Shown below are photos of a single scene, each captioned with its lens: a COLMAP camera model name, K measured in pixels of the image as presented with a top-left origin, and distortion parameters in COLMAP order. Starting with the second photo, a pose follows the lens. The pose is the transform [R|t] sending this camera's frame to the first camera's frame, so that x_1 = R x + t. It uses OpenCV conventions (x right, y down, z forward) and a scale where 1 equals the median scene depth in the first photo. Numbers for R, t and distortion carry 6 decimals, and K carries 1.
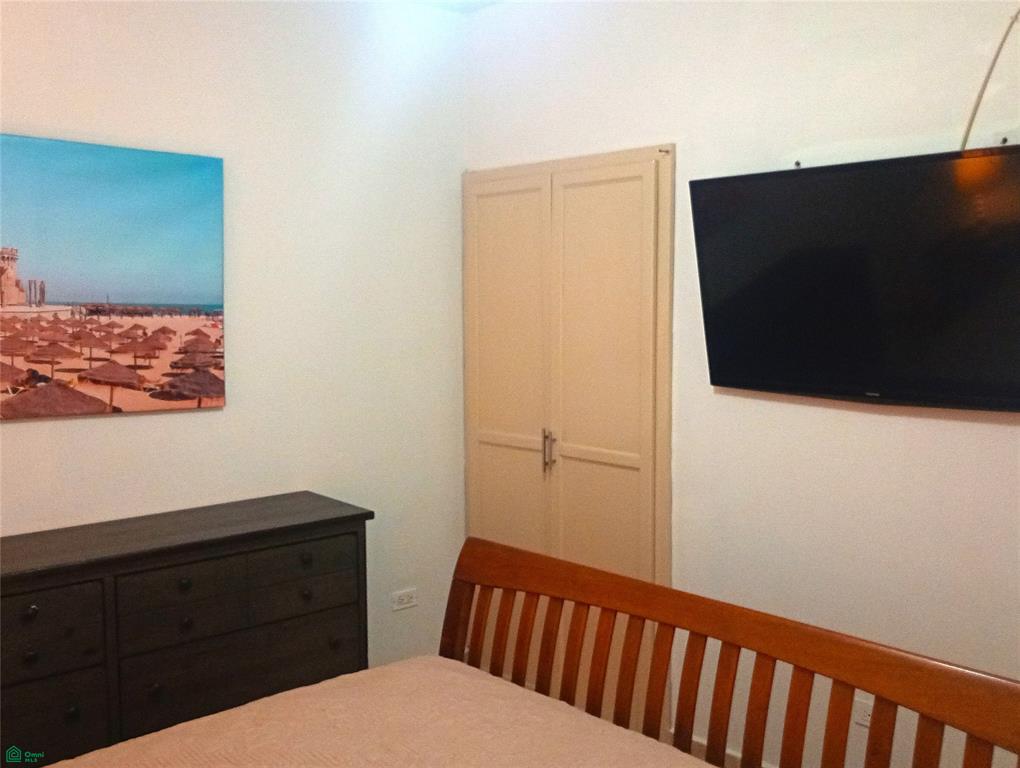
lens RADIAL K [[968.8, 0, 510.0], [0, 968.8, 384.0], [0, 0, 1]] dist [0.002771, 0.000706]
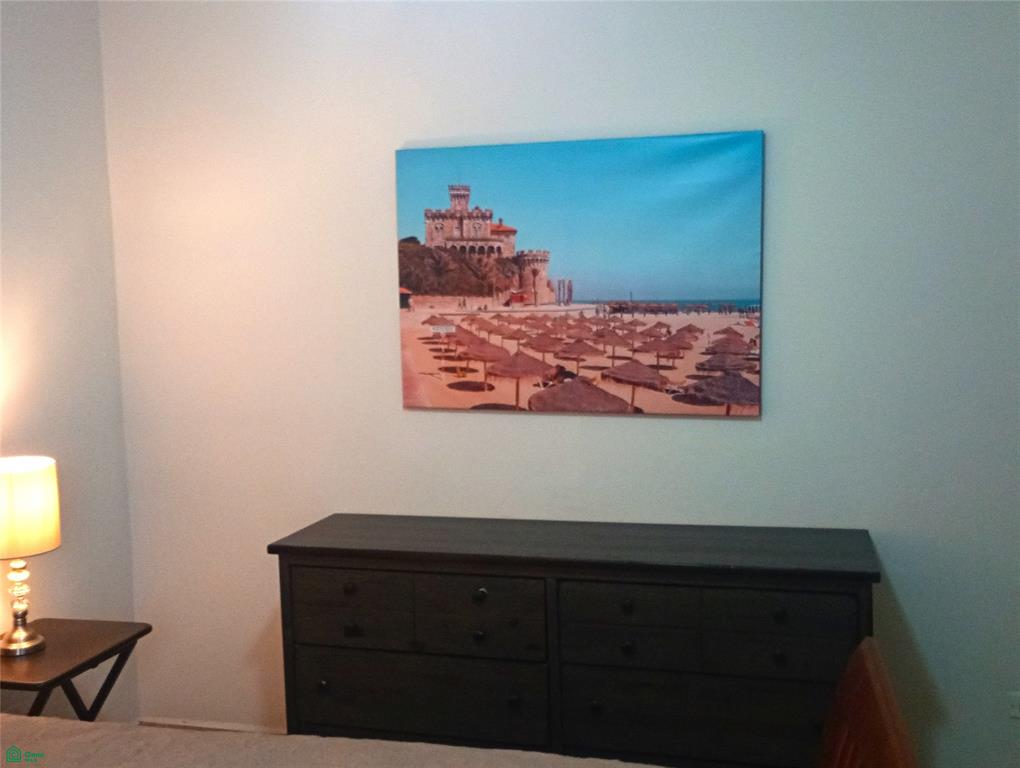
lens RADIAL K [[931.1, 0, 510.0], [0, 931.1, 384.0], [0, 0, 1]] dist [0.002440, 0.005746]
pose [[0.562641, 0.056221, -0.824787, 0.291295], [-0.048518, 0.998211, 0.034945, -0.026175], [0.825276, 0.020356, 0.564362, 0.369081]]
